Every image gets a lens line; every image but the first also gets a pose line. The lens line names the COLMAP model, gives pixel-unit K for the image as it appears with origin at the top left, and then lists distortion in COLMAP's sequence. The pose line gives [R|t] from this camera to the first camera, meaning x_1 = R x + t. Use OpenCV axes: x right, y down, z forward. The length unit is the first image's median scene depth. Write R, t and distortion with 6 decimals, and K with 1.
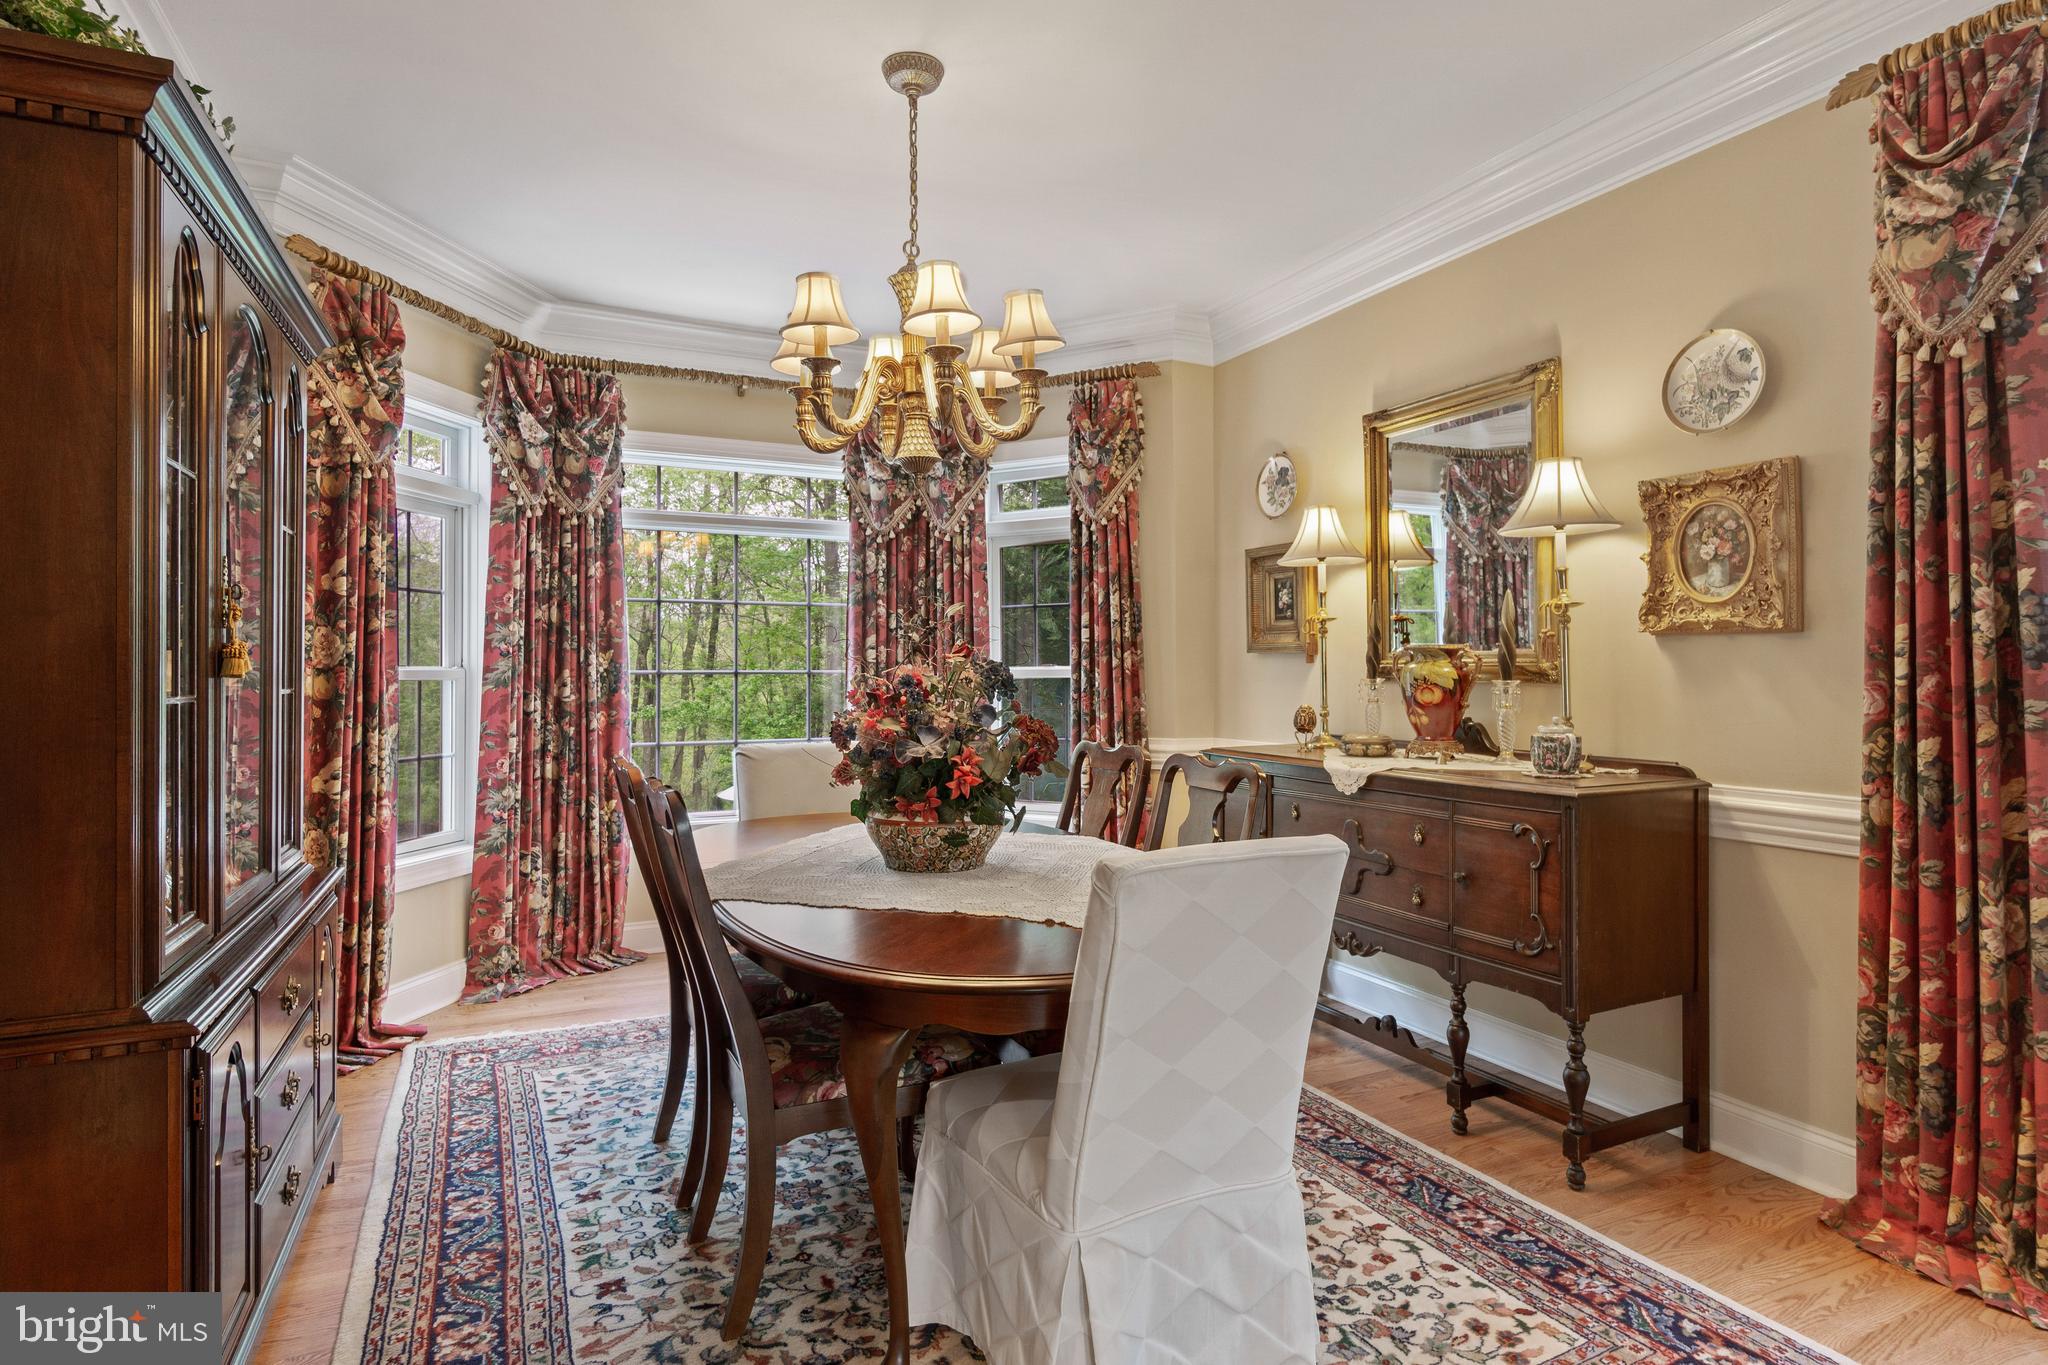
lens RADIAL K [[1093.3, 0, 1031.1], [0, 1093.3, 657.4], [0, 0, 1]] dist [-0.001521, -0.000260]
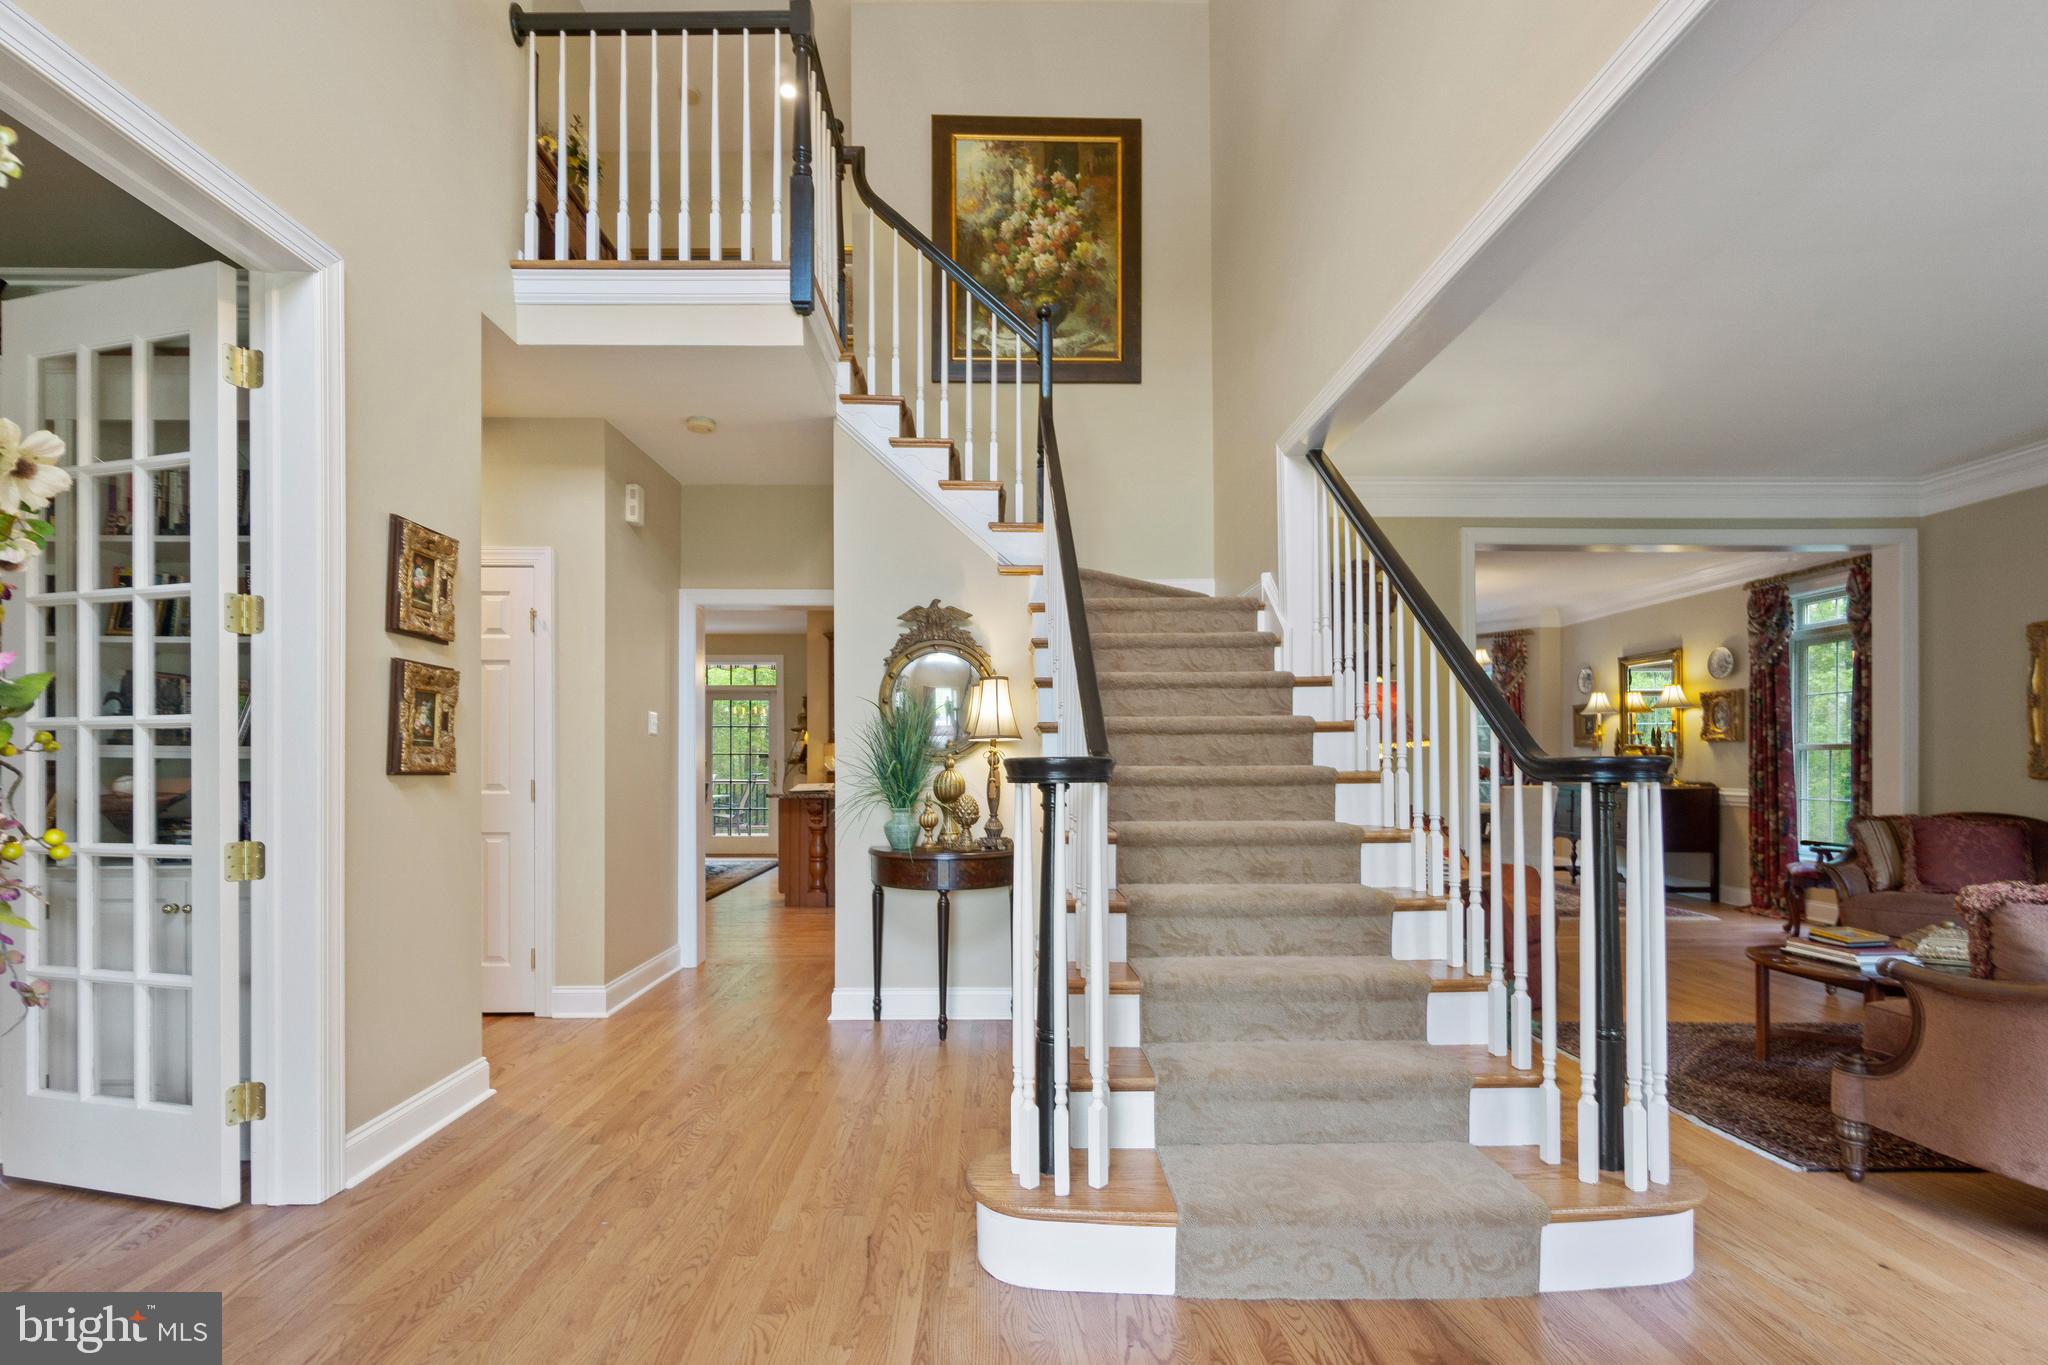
lens RADIAL K [[934.3, 0, 1021.3], [0, 934.3, 750.5], [0, 0, 1]] dist [-0.000734, 0.000215]
pose [[0.914018, -0.005557, -0.405636, -0.093664], [0.007695, 0.999964, 0.003639, -0.014254], [0.405601, -0.006447, 0.914028, -1.536480]]
